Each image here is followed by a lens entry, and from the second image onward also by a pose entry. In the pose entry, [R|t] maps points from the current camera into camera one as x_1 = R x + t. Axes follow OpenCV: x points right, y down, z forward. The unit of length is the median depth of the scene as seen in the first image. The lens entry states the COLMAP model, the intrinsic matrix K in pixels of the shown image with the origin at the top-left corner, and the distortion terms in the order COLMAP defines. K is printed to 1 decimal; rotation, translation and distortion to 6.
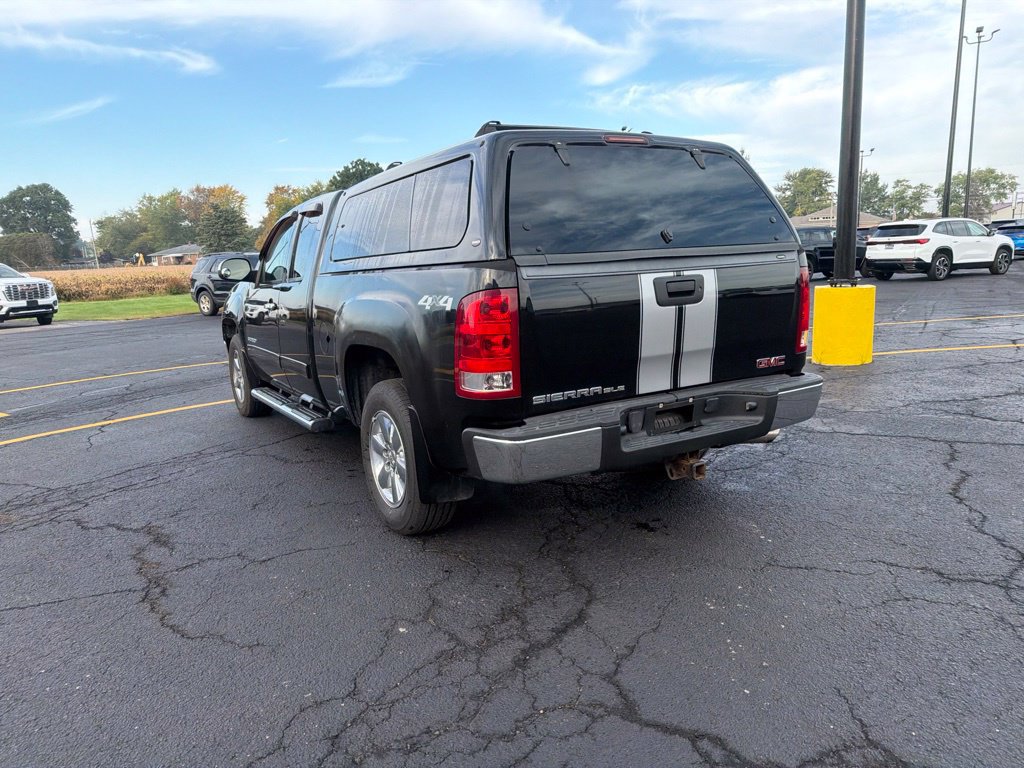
lens RADIAL K [[716.1, 0, 516.9], [0, 716.1, 399.4], [0, 0, 1]] dist [0.026804, -0.029580]
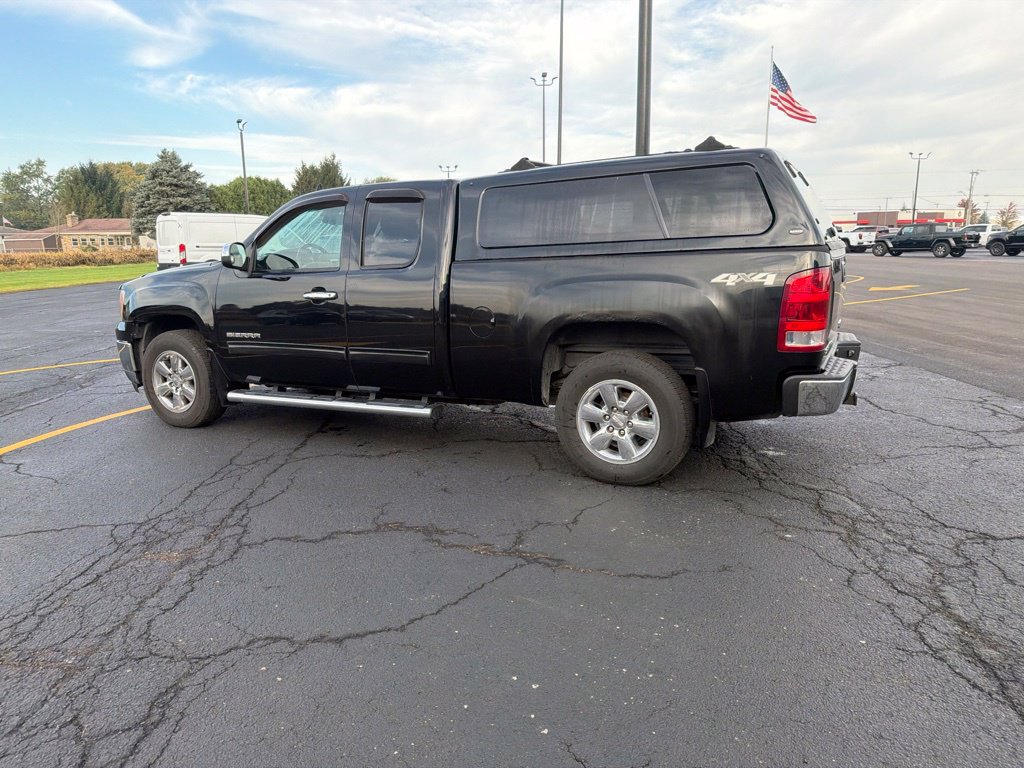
lens RADIAL K [[715.3, 0, 512.0], [0, 715.3, 384.0], [0, 0, 1]] dist [0.032234, -0.036368]
pose [[0.848197, -0.077512, 0.523979, -0.160882], [0.089015, 0.996025, 0.003248, 0.000996], [-0.522148, 0.043887, 0.851725, 0.021439]]
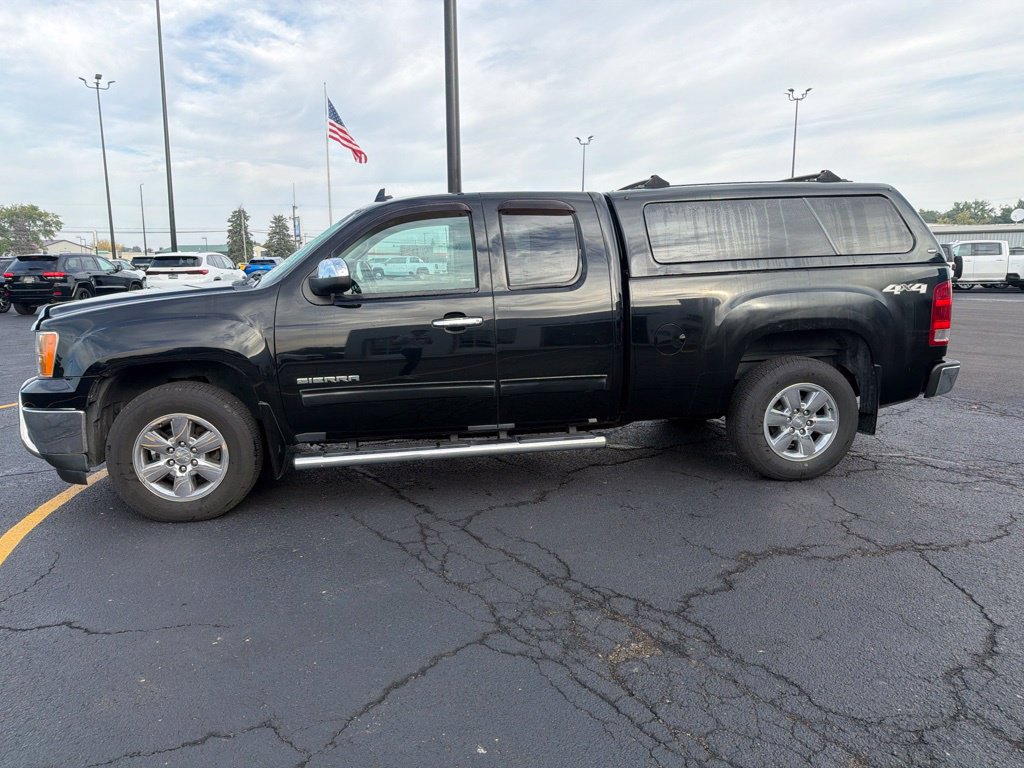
lens RADIAL K [[715.3, 0, 512.0], [0, 715.3, 384.0], [0, 0, 1]] dist [0.032234, -0.036368]
pose [[0.392198, -0.119148, 0.912132, -0.264920], [0.182039, 0.982019, 0.050004, -0.023461], [-0.901689, 0.146432, 0.406835, 0.164669]]
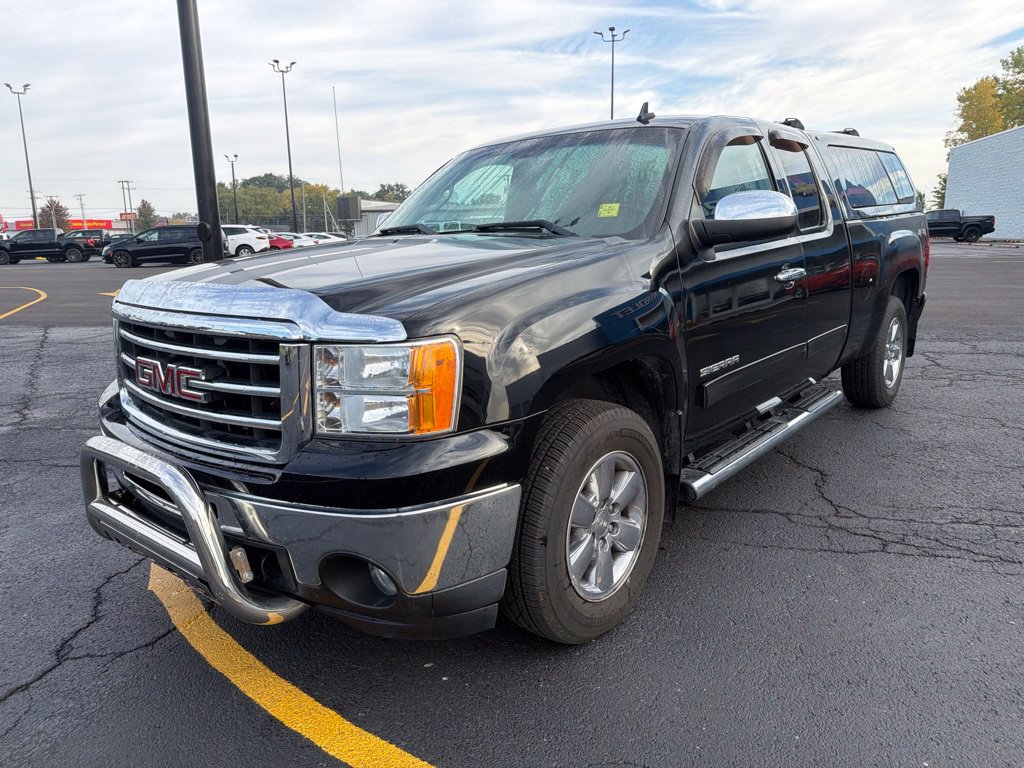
lens RADIAL K [[719.6, 0, 501.9], [0, 719.6, 385.6], [0, 0, 1]] dist [0.030783, -0.032517]
pose [[-0.301977, -0.155213, 0.940595, -0.225750], [0.229381, 0.945840, 0.229721, -0.062062], [-0.925308, 0.285125, -0.250019, 0.363842]]
